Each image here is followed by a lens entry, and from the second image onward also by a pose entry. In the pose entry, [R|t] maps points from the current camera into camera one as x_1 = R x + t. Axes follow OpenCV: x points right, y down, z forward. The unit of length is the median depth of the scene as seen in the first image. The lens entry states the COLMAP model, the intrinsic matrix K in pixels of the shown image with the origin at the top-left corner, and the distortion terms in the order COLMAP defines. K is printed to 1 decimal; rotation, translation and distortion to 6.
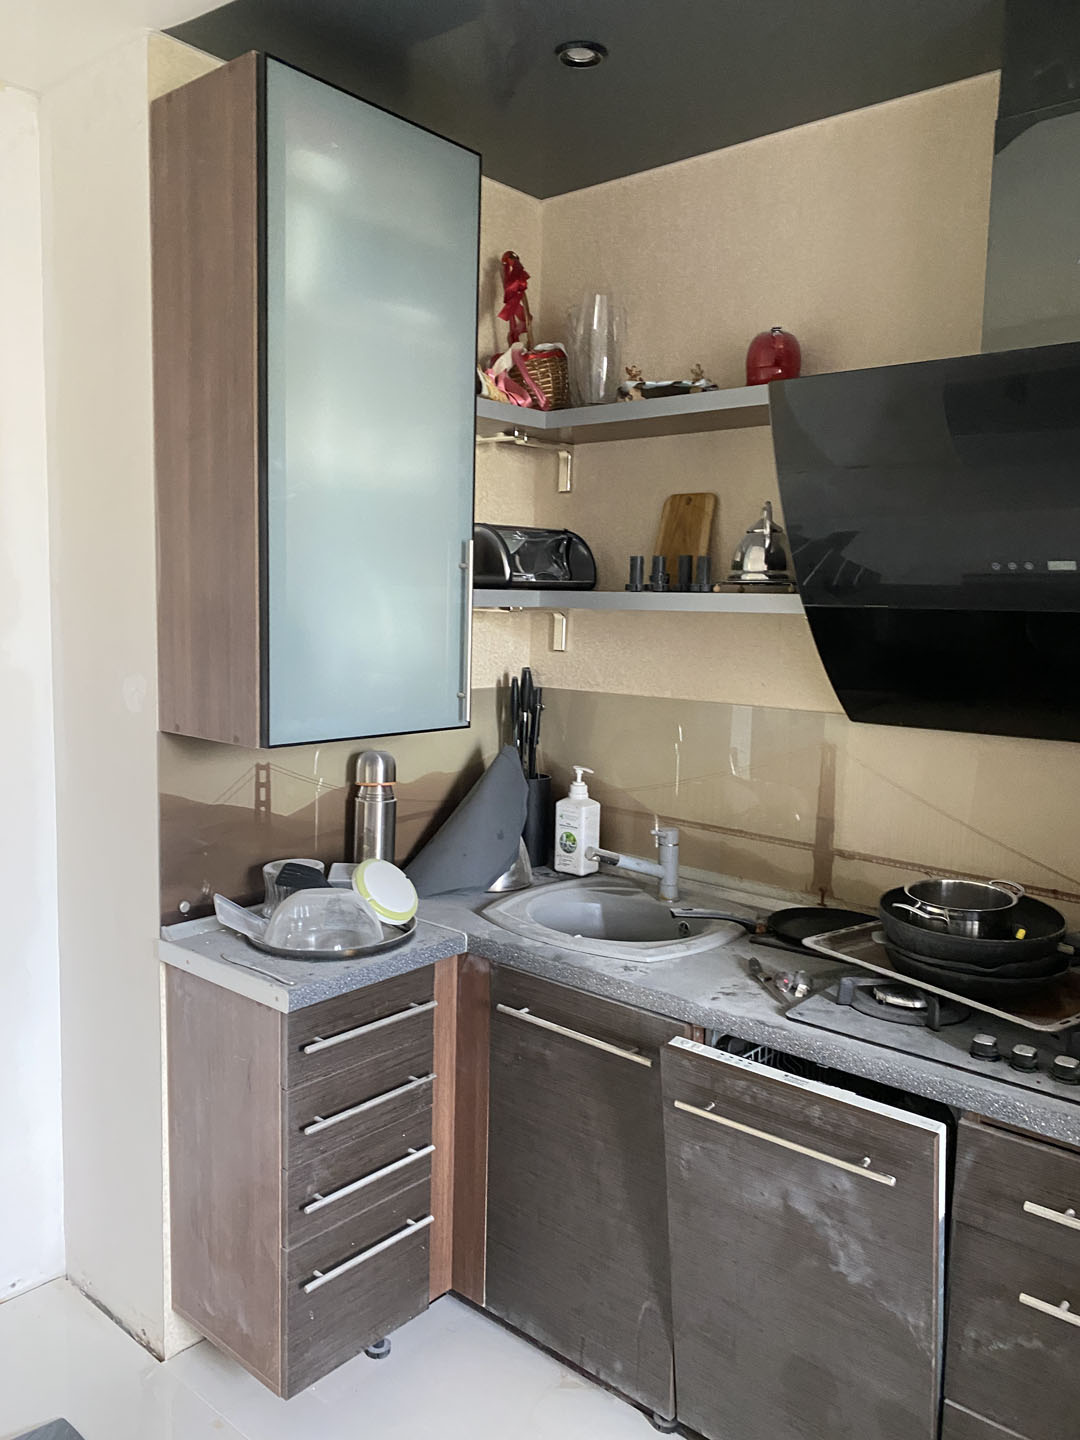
lens RADIAL K [[1106.4, 0, 539.6], [0, 1106.4, 726.7], [0, 0, 1]] dist [0.002112, -0.009742]
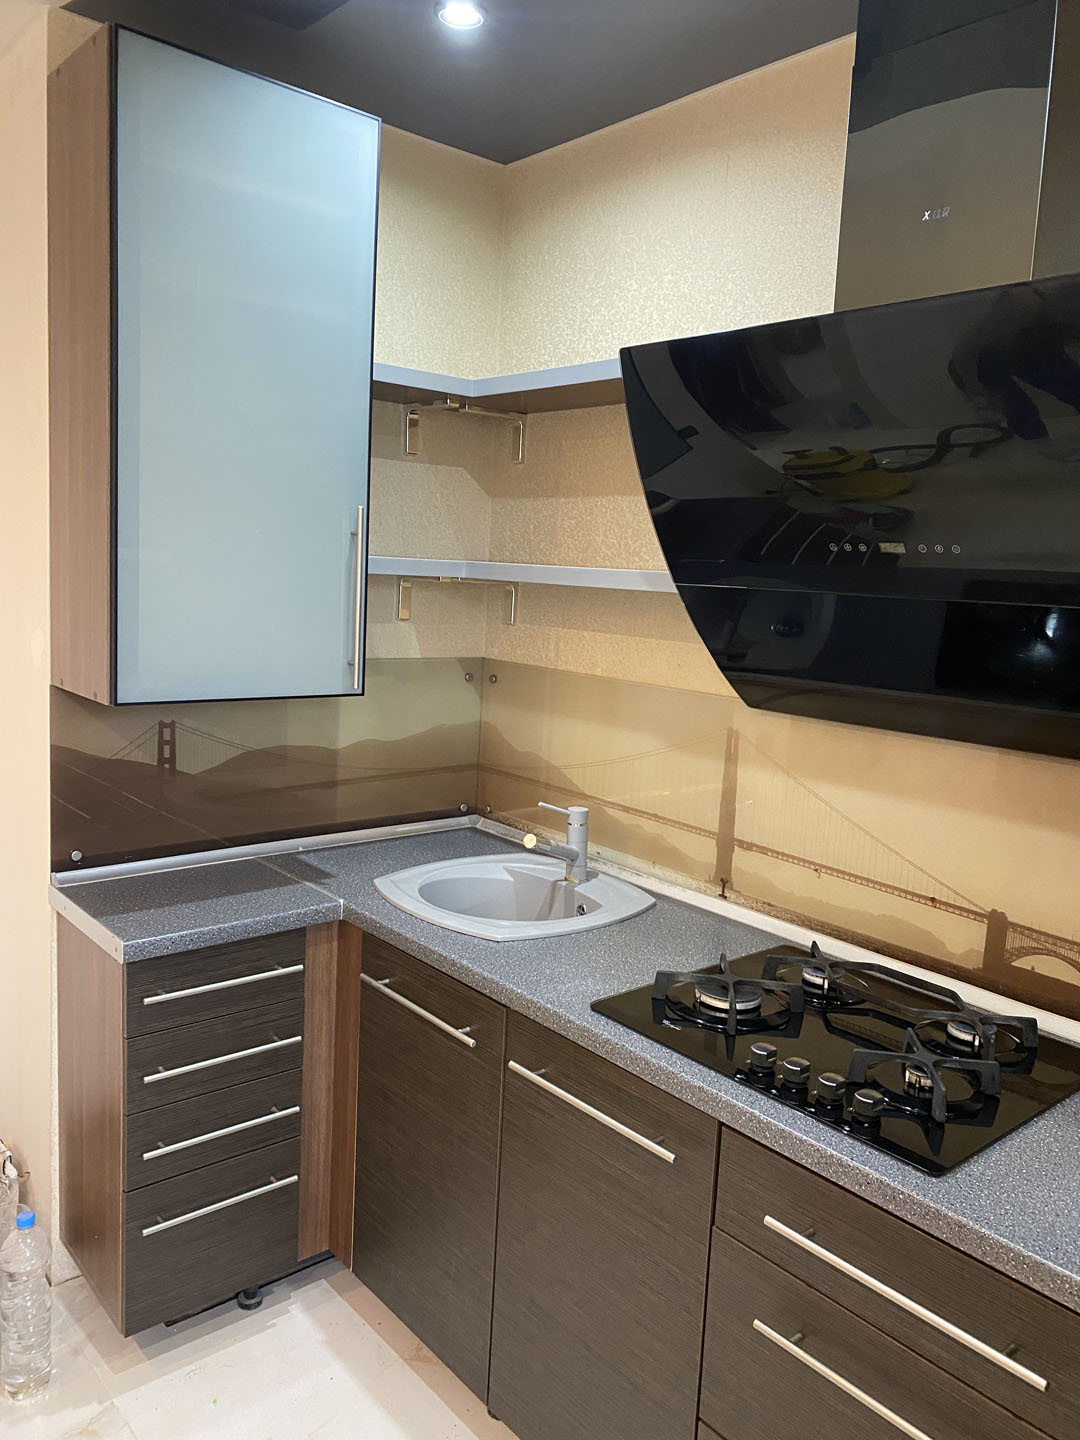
lens RADIAL K [[1106.4, 0, 541.8], [0, 1106.4, 710.0], [0, 0, 1]] dist [0.002112, -0.009742]
pose [[0.990006, 0.046225, -0.133238, 0.239762], [-0.044947, 0.998910, 0.012587, -0.006147], [0.133674, -0.006472, 0.991004, 0.030542]]
